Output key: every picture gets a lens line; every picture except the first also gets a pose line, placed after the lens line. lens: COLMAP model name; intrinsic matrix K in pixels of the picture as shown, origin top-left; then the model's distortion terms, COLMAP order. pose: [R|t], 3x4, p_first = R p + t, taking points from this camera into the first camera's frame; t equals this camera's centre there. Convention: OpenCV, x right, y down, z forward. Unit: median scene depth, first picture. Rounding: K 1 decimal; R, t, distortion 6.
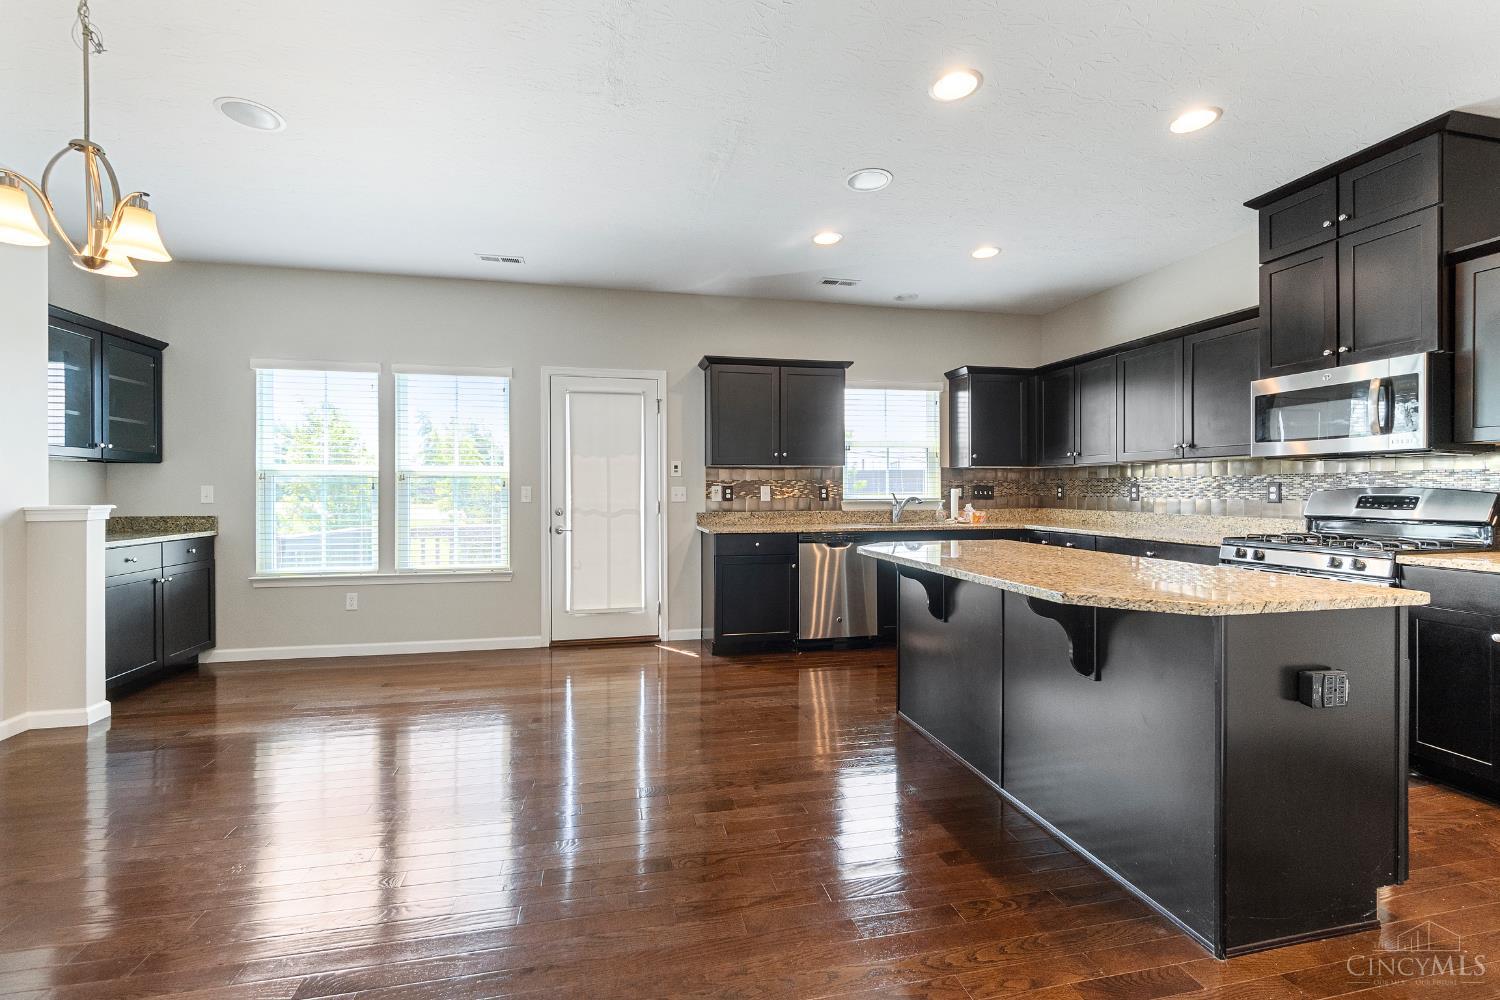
lens RADIAL K [[642.9, 0, 746.1], [0, 642.9, 494.1], [0, 0, 1]] dist [-0.002322, 0.001340]
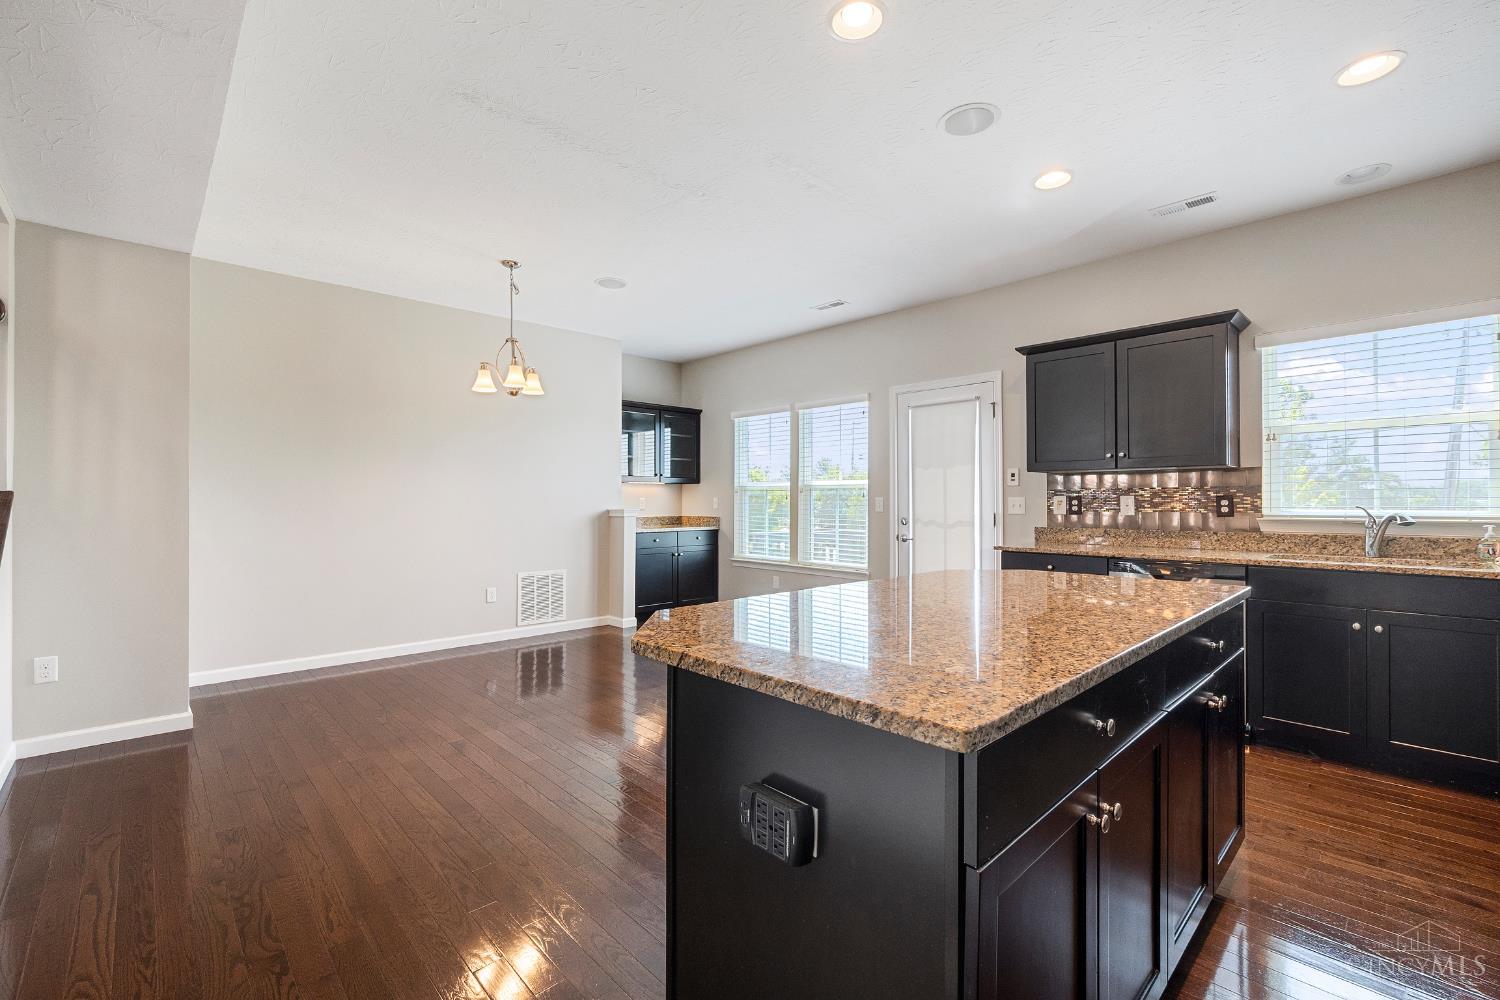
lens RADIAL K [[646.2, 0, 739.3], [0, 646.2, 498.3], [0, 0, 1]] dist [-0.004861, -0.000152]
pose [[0.510077, -0.001331, -0.860128, 0.532315], [-0.006942, 0.999960, -0.005665, -0.002548], [0.860101, 0.008860, 0.510047, 0.241756]]
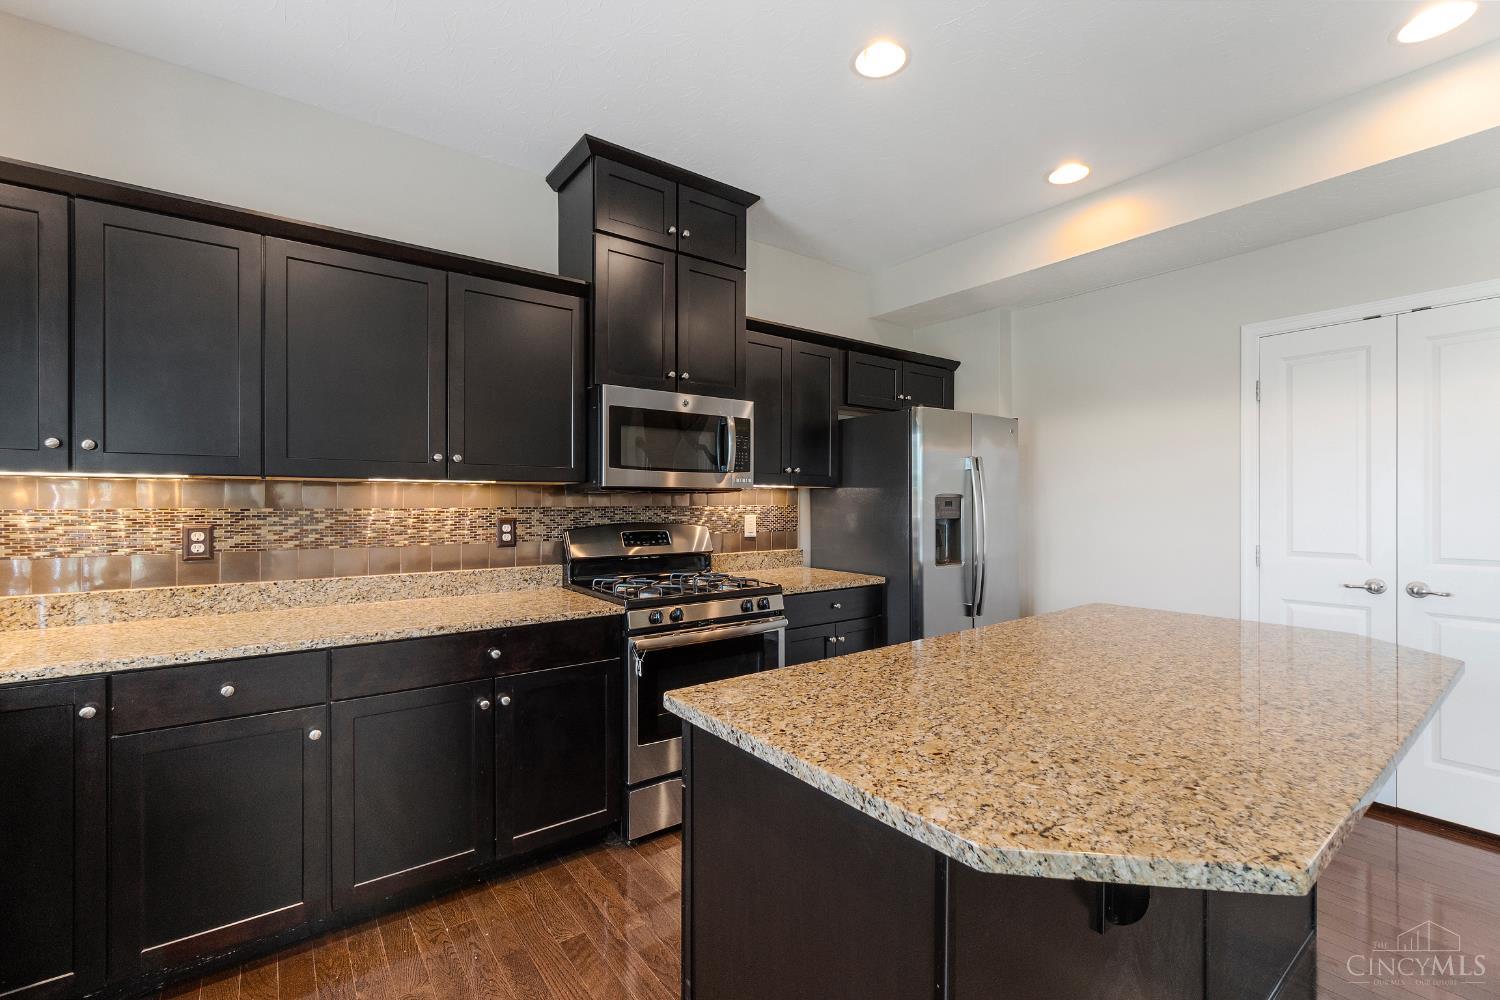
lens RADIAL K [[644.5, 0, 750.4], [0, 644.5, 501.4], [0, 0, 1]] dist [-0.000352, 0.000147]
pose [[-0.417408, 0.001382, 0.908718, 0.032900], [0.007164, 0.999973, 0.001770, -0.031000], [-0.908691, 0.007249, -0.417407, 0.886071]]
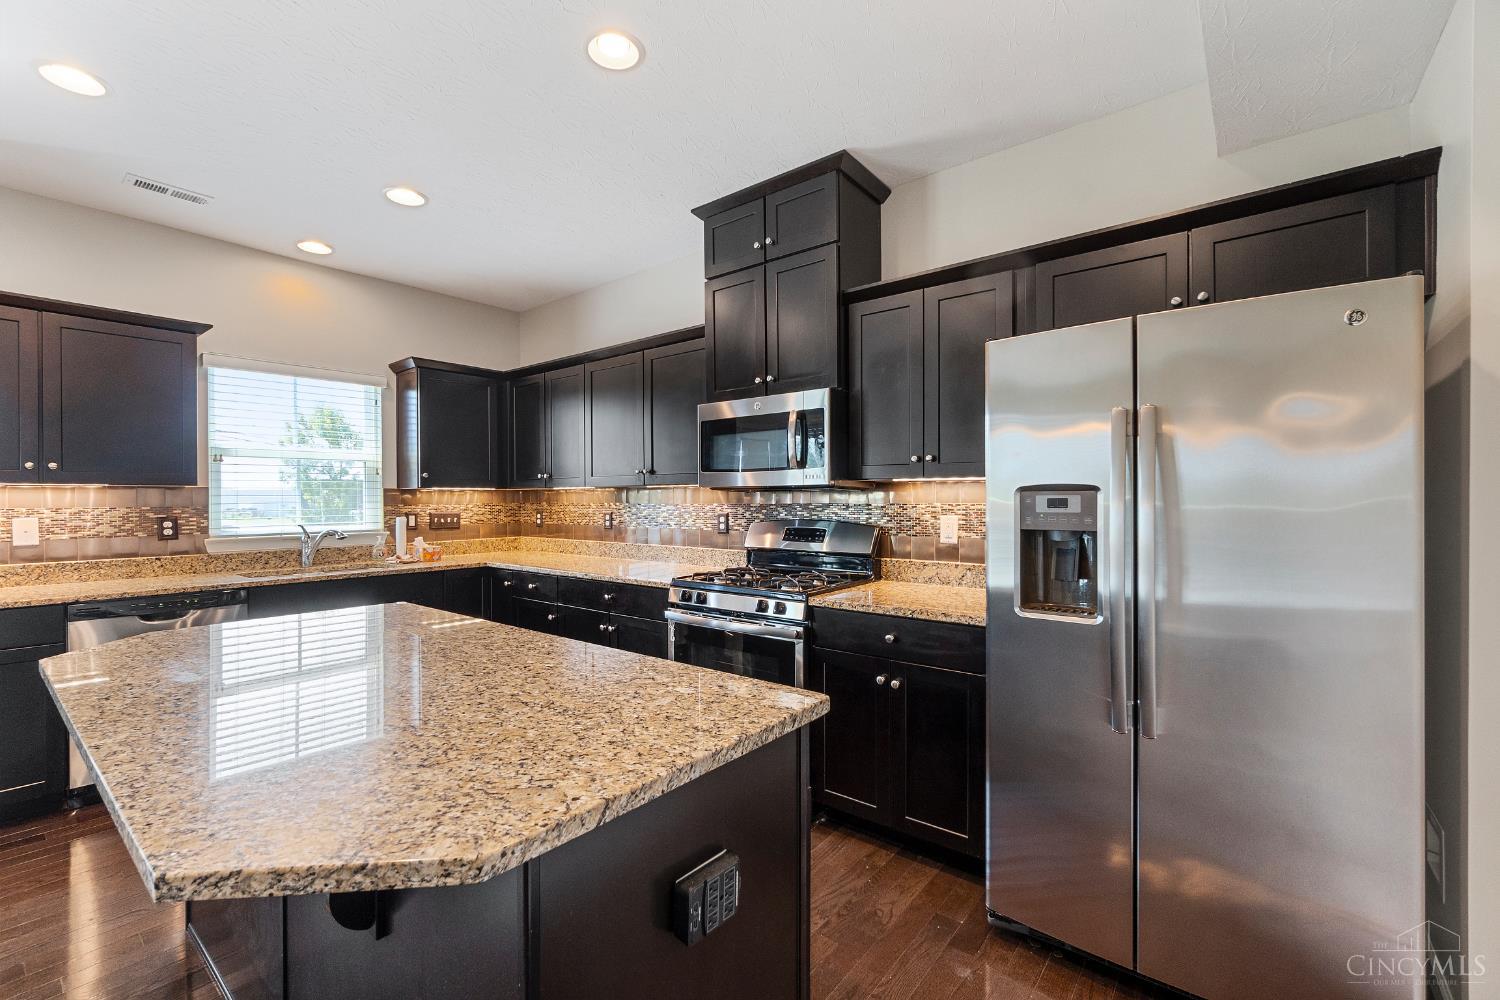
lens RADIAL K [[641.1, 0, 743.7], [0, 641.1, 501.6], [0, 0, 1]] dist [-0.006377, -0.000290]
pose [[0.782377, -0.002203, 0.622802, 0.205716], [0.006167, 0.999972, -0.004210, -0.025279], [-0.622775, 0.007135, 0.782368, 0.188156]]
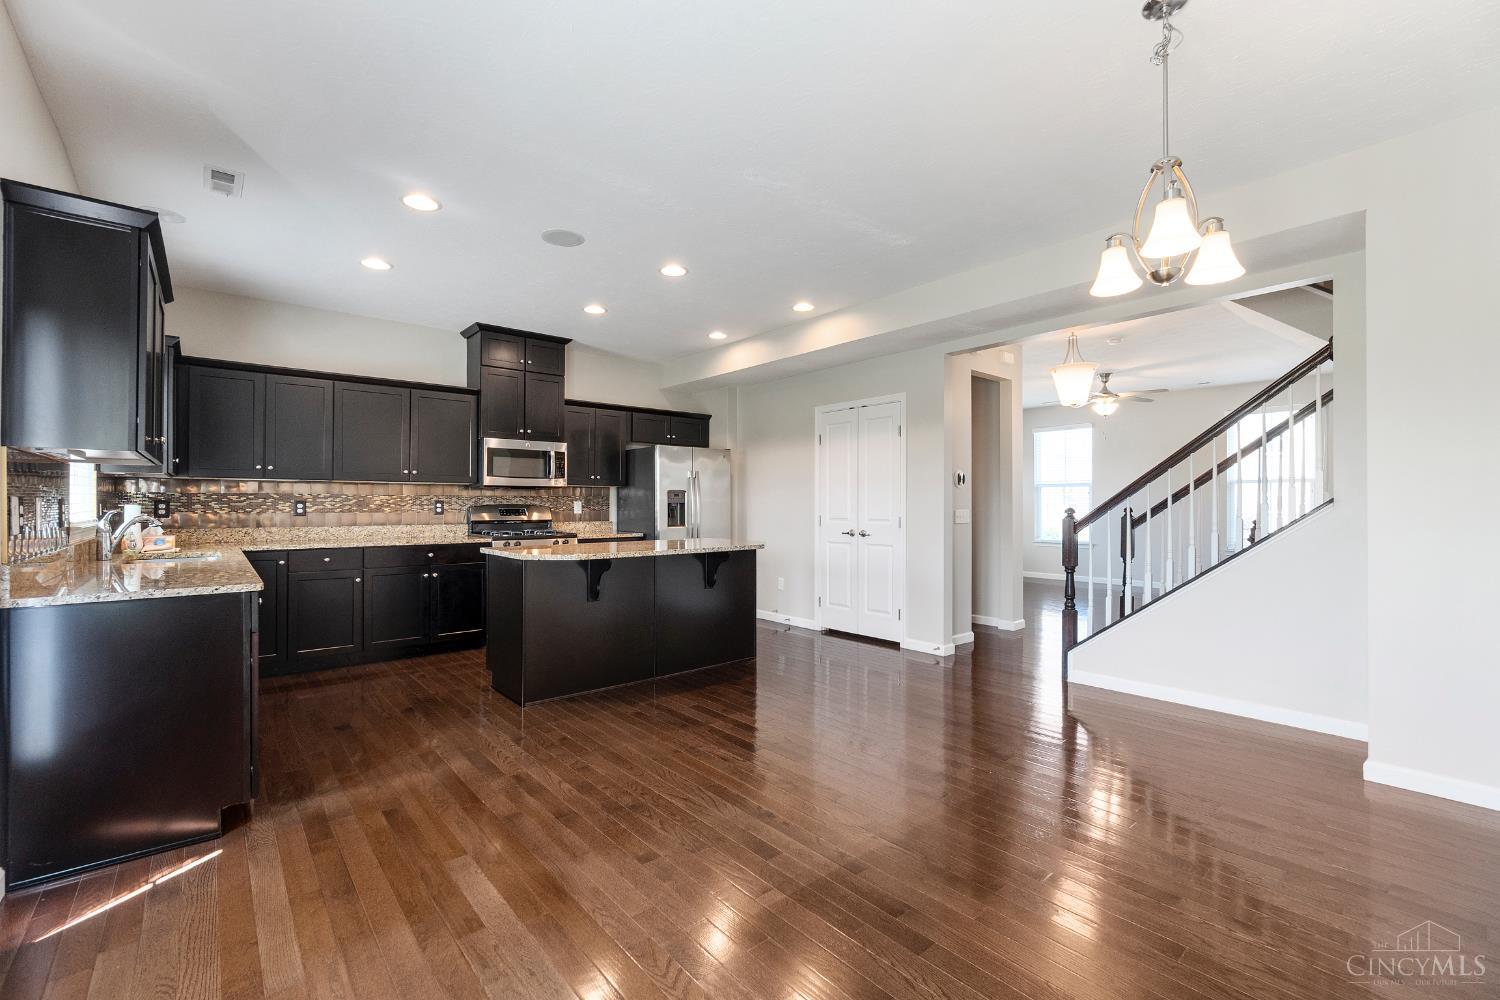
lens RADIAL K [[640.6, 0, 750.0], [0, 640.6, 500.0], [0, 0, 1]] dist [-0.002636, -0.000233]
pose [[-0.472415, 0.006521, 0.881352, -0.705574], [0.005158, 0.999976, -0.004634, -0.007626], [-0.881361, 0.002357, -0.472437, 0.896141]]
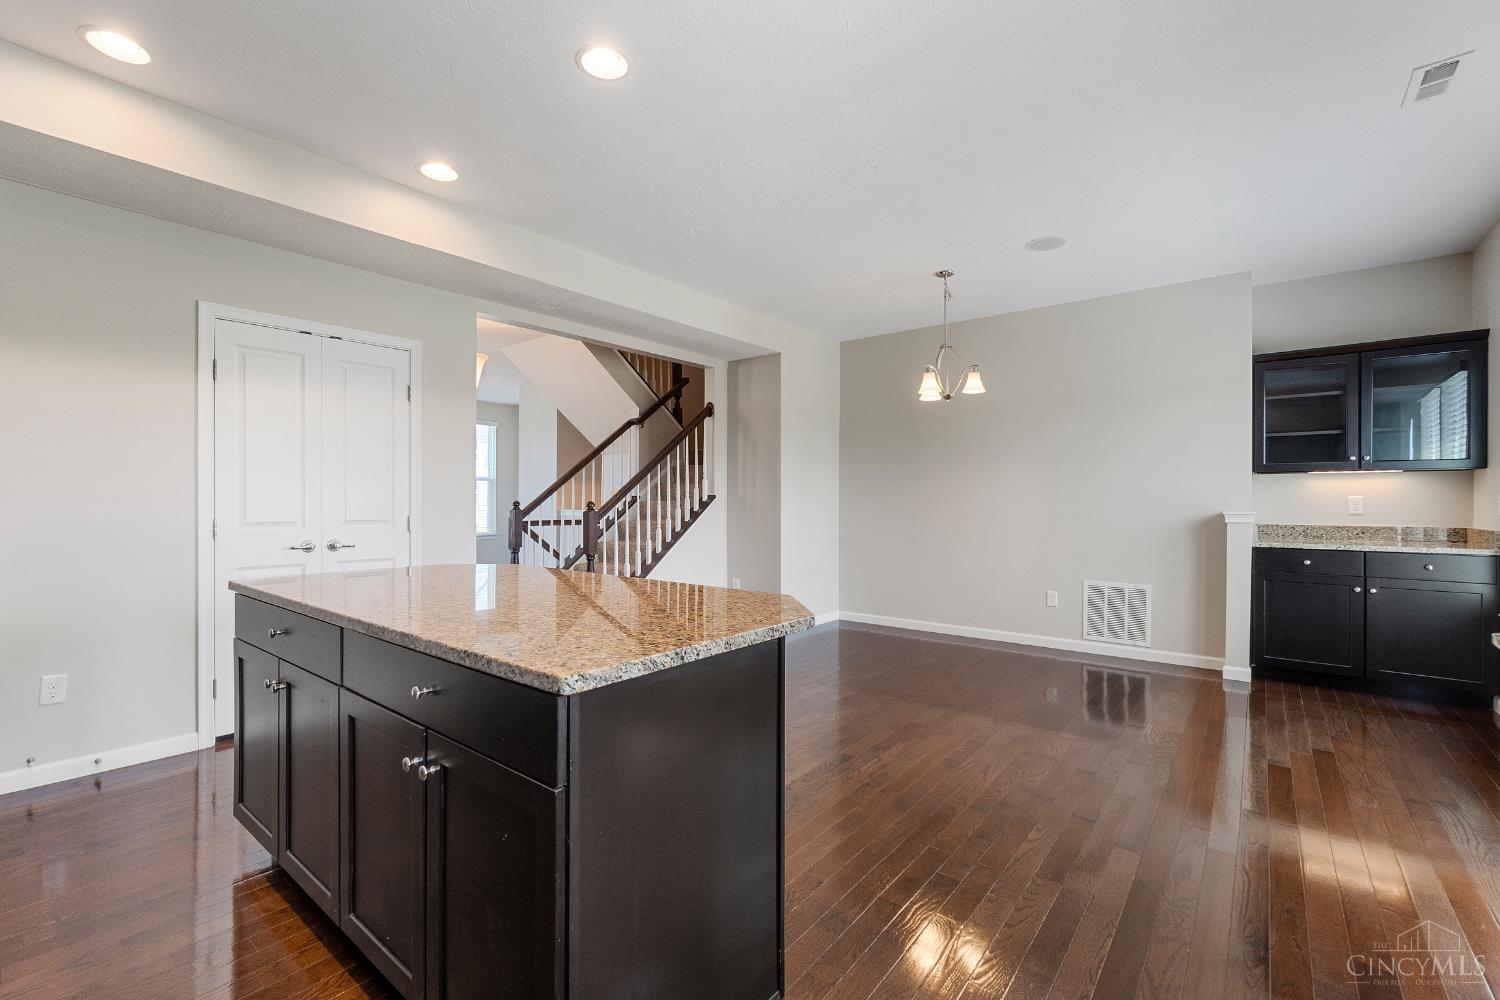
lens RADIAL K [[646.2, 0, 739.3], [0, 646.2, 498.3], [0, 0, 1]] dist [-0.004861, -0.000152]
pose [[-0.783497, 0.000195, -0.621396, 0.410316], [-0.003255, 0.999985, 0.004418, -0.007803], [0.621387, 0.005484, -0.783484, 1.016383]]
